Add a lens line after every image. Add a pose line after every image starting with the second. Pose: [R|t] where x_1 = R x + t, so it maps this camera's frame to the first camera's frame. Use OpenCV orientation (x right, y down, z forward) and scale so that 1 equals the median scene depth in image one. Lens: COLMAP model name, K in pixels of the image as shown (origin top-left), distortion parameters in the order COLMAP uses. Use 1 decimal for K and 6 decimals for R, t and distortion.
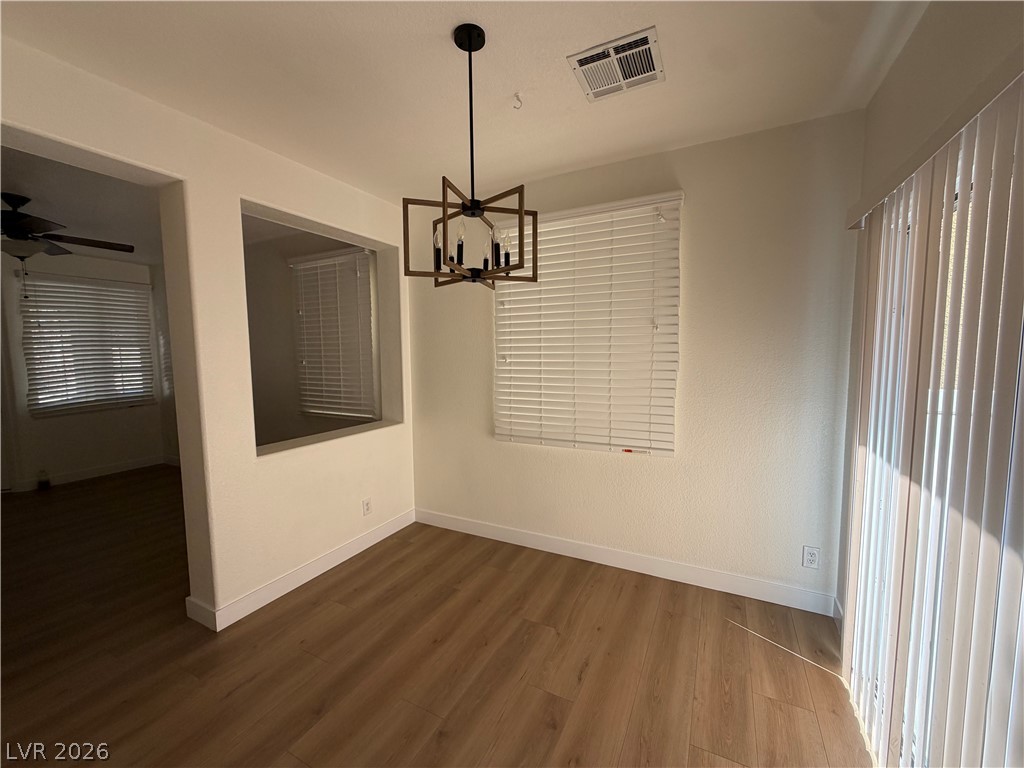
lens RADIAL K [[408.9, 0, 511.1], [0, 408.9, 383.7], [0, 0, 1]] dist [0.002523, -0.000475]
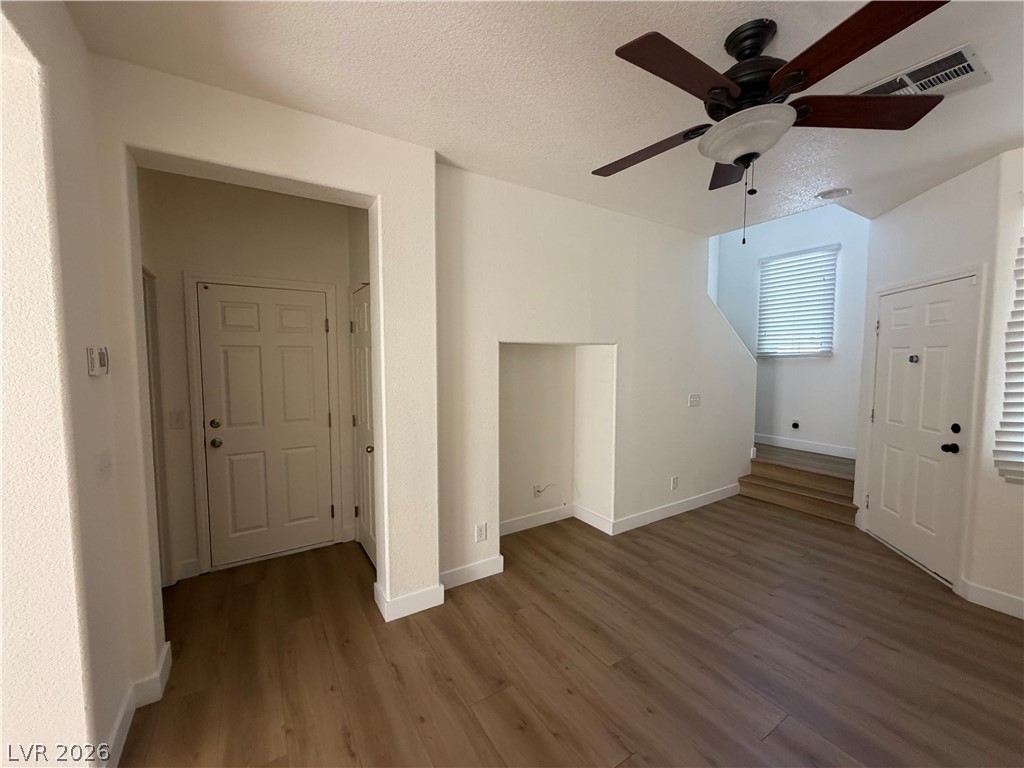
lens RADIAL K [[408.9, 0, 512.3], [0, 408.9, 385.2], [0, 0, 1]] dist [0.002523, -0.000475]
pose [[-0.498694, 0.067194, -0.864170, -0.420326], [-0.067132, 0.991002, 0.115796, -0.052208], [0.864175, 0.115760, -0.489696, 0.716610]]
